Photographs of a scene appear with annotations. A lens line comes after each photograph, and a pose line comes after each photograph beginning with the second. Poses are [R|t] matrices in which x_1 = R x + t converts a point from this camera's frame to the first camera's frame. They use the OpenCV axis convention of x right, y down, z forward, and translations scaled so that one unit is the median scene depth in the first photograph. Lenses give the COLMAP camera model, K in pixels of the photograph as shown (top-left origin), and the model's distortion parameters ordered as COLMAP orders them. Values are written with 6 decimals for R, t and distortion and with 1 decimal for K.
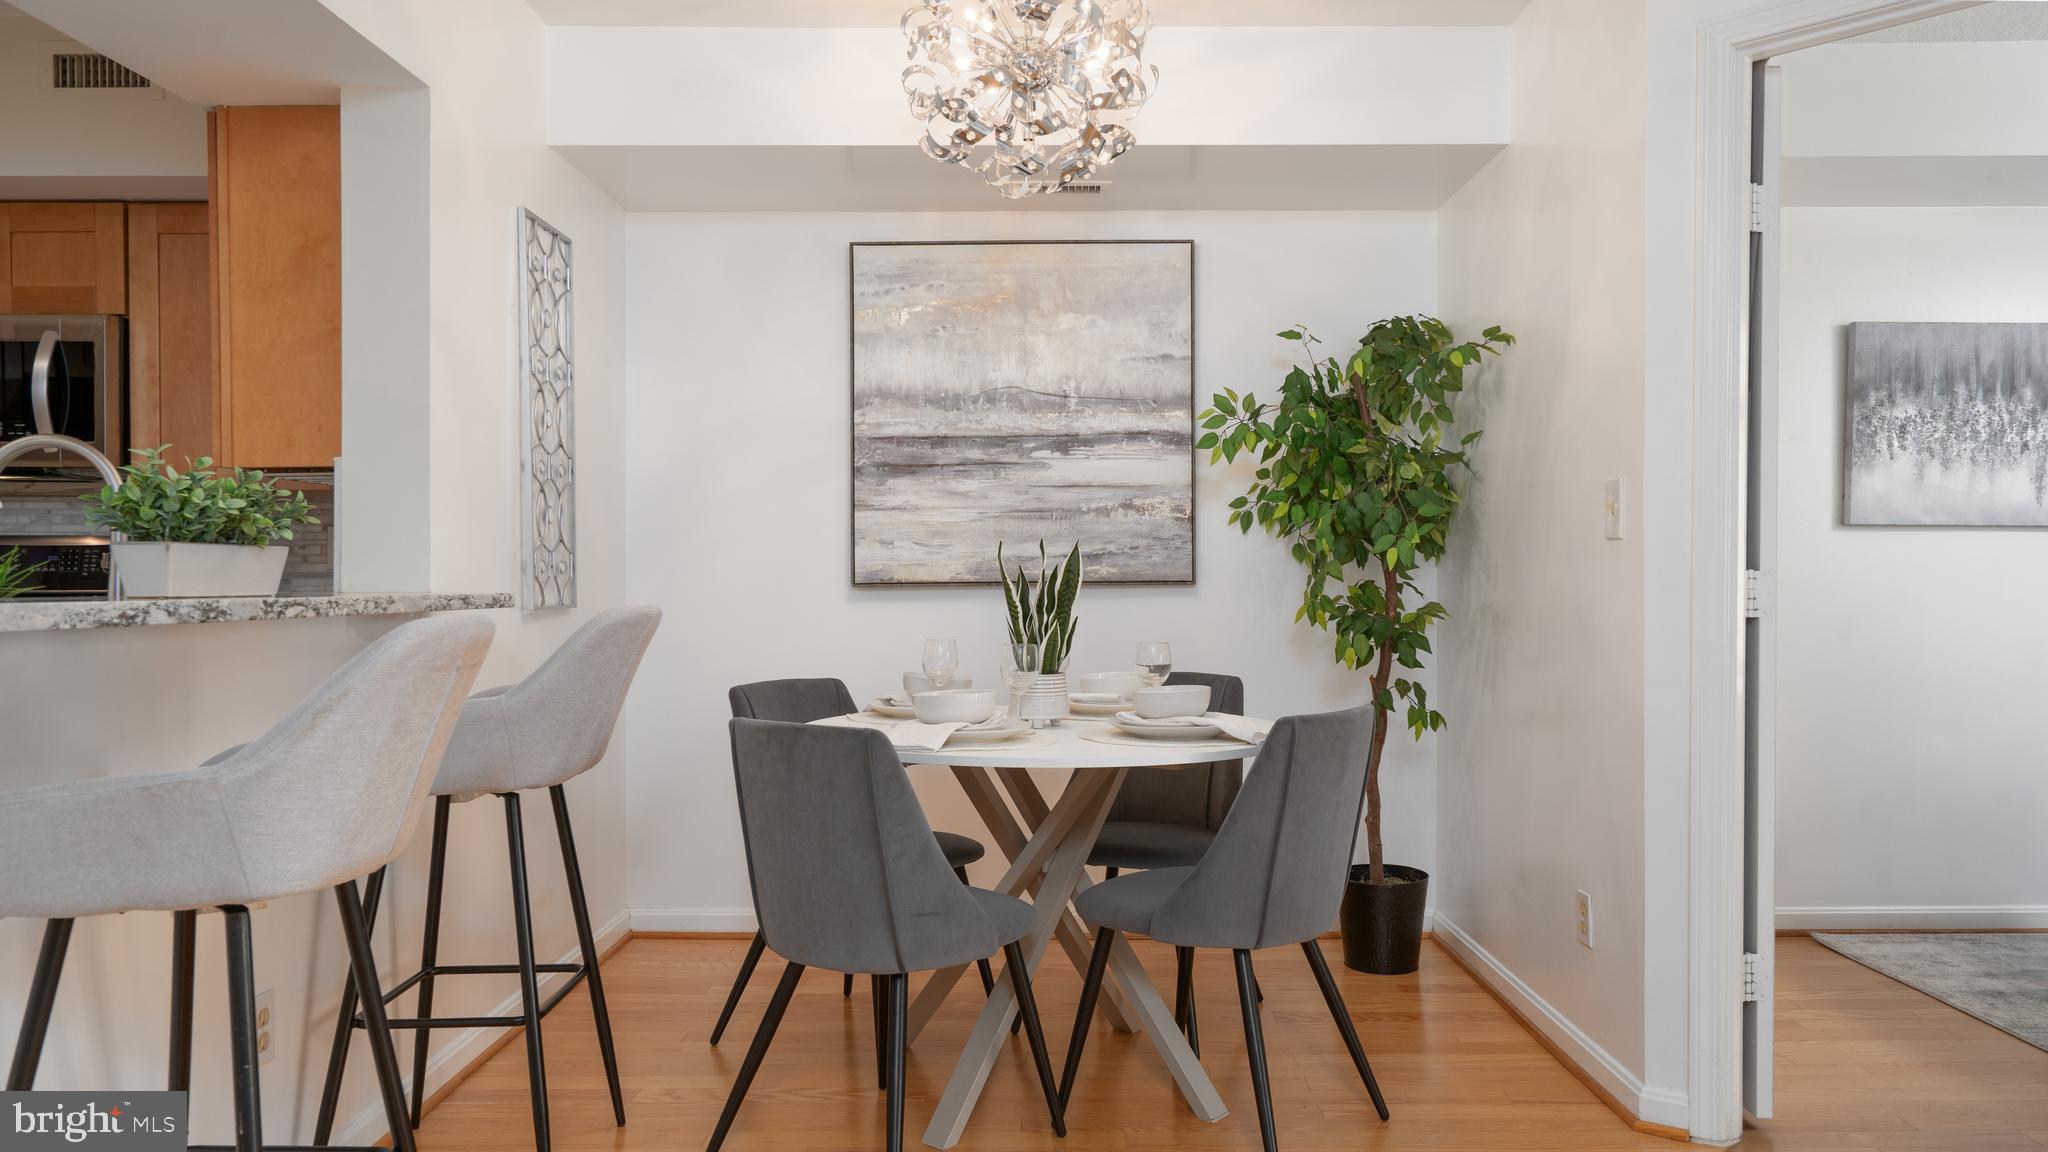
lens RADIAL K [[1381.5, 0, 1062.8], [0, 1381.5, 589.3], [0, 0, 1]] dist [-0.000946, 0.000797]
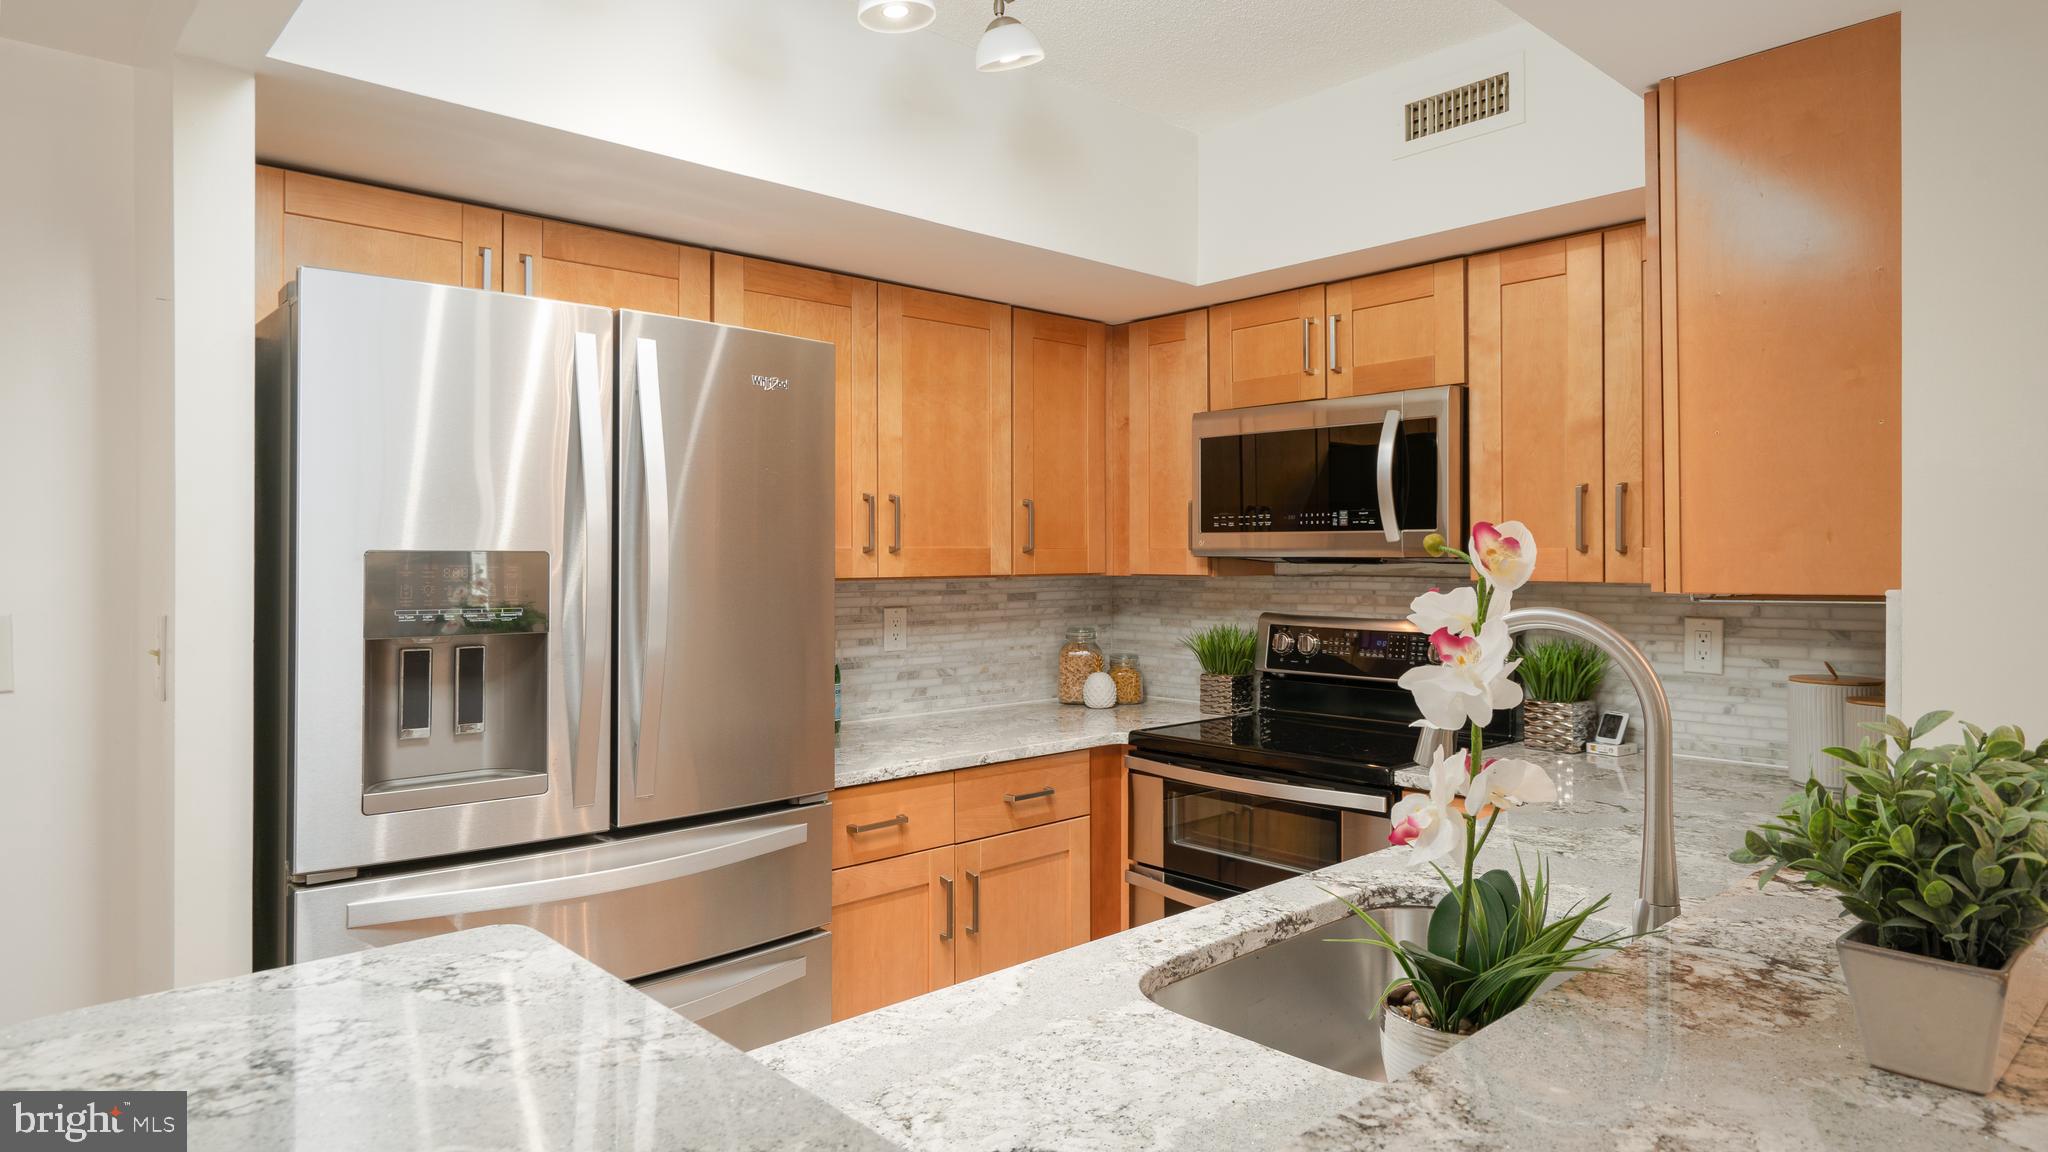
lens RADIAL K [[1184.4, 0, 1032.9], [0, 1184.4, 552.3], [0, 0, 1]] dist [0.002408, 0.000308]
pose [[0.667989, -0.005276, -0.744152, -0.269881], [-0.007501, 0.999876, -0.013822, -0.070068], [0.744133, 0.014815, 0.667867, 0.259486]]
